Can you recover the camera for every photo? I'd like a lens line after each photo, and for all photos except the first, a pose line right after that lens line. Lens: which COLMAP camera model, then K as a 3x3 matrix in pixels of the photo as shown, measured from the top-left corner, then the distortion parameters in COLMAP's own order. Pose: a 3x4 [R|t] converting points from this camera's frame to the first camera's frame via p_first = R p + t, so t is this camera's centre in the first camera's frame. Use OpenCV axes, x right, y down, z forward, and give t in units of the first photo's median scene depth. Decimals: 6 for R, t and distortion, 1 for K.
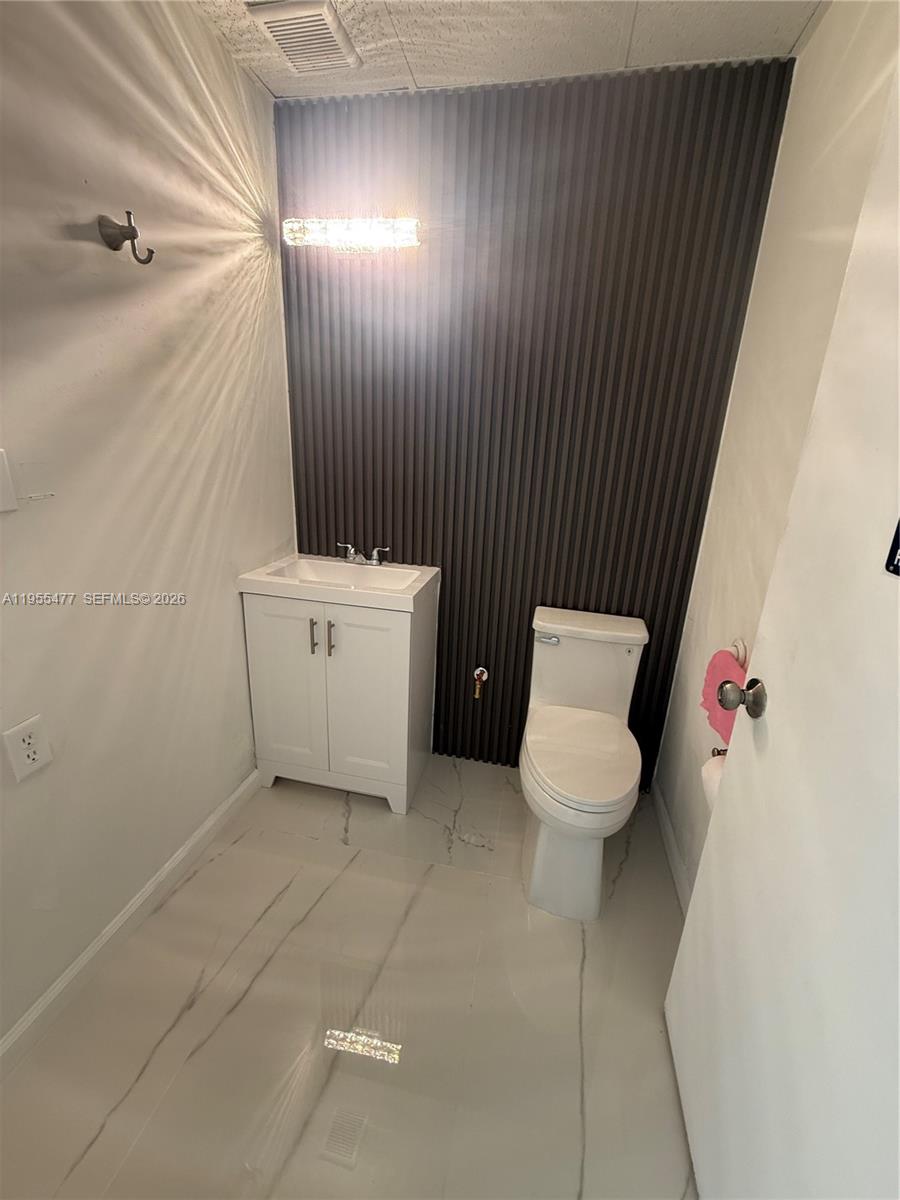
lens RADIAL K [[480.5, 0, 451.9], [0, 480.5, 597.7], [0, 0, 1]] dist [-0.001102, -0.000050]
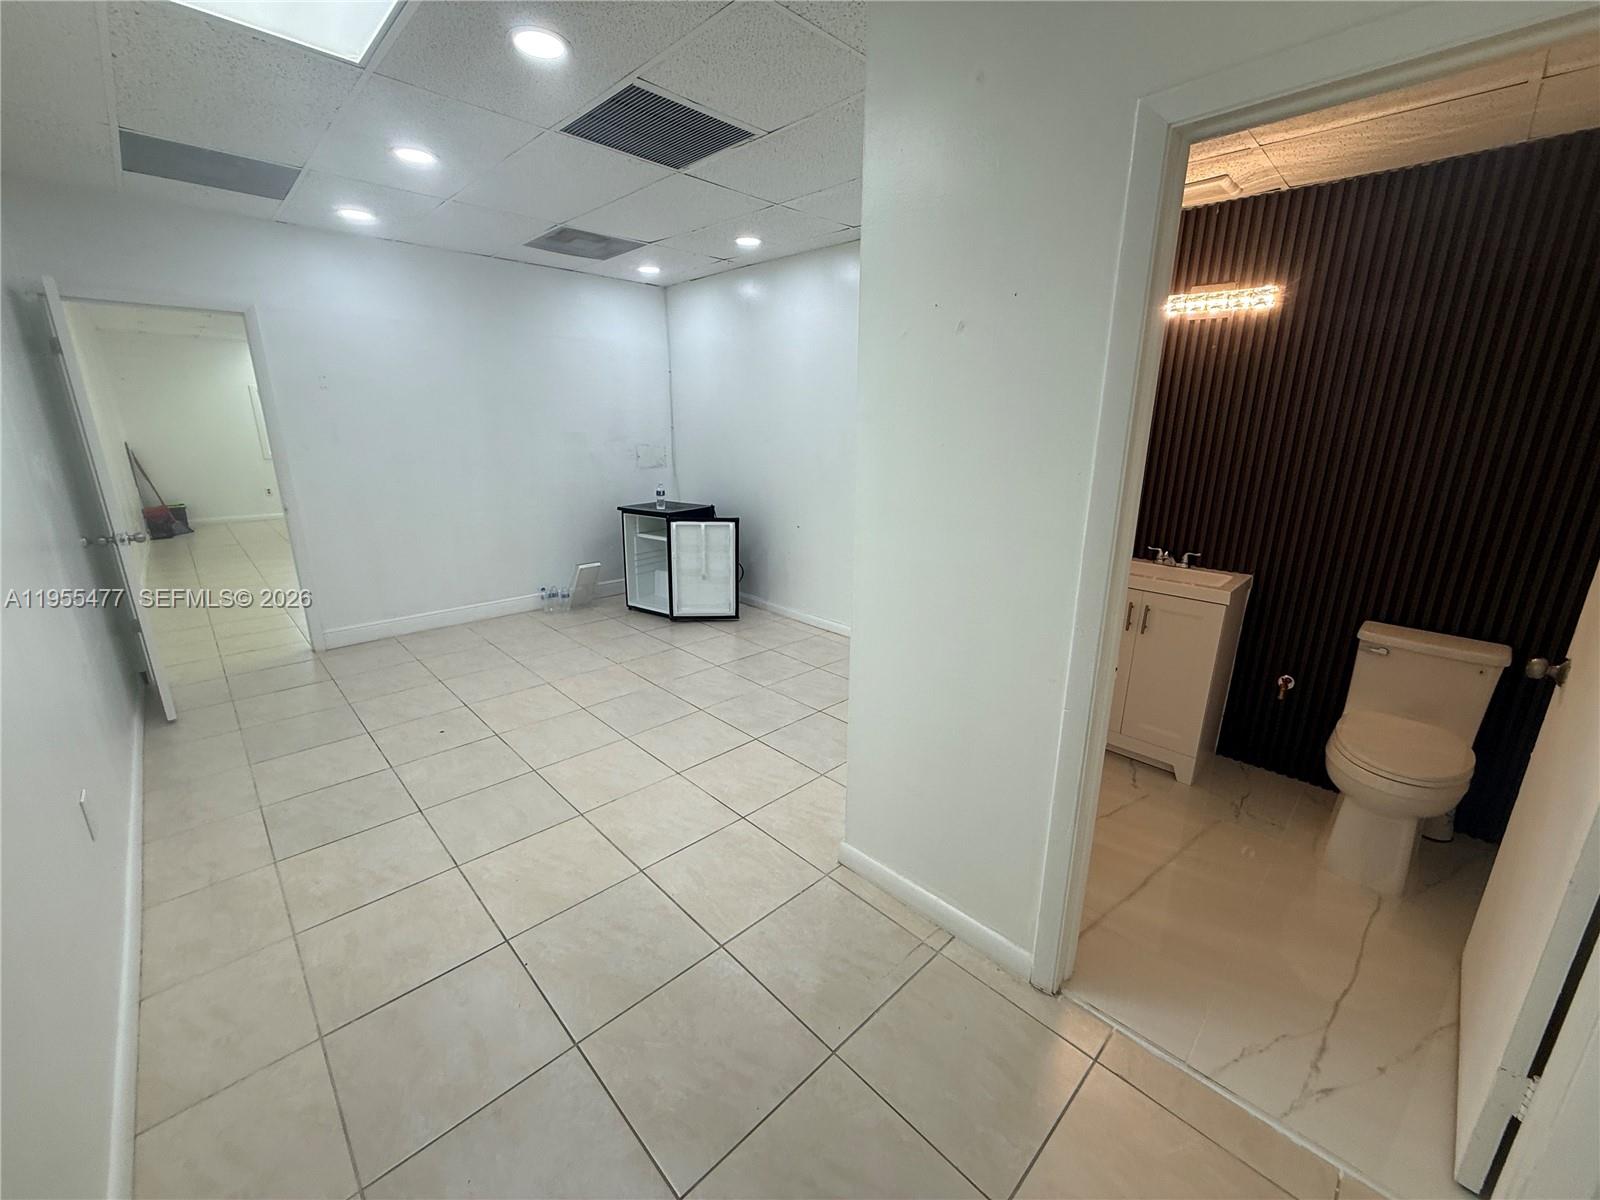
lens RADIAL K [[640.7, 0, 789.2], [0, 640.7, 598.2], [0, 0, 1]] dist [-0.001102, -0.000050]
pose [[0.831762, 0.108857, -0.544355, -0.108775], [-0.135446, 0.990745, -0.008835, 0.151647], [0.538356, 0.081079, 0.838808, -0.816765]]
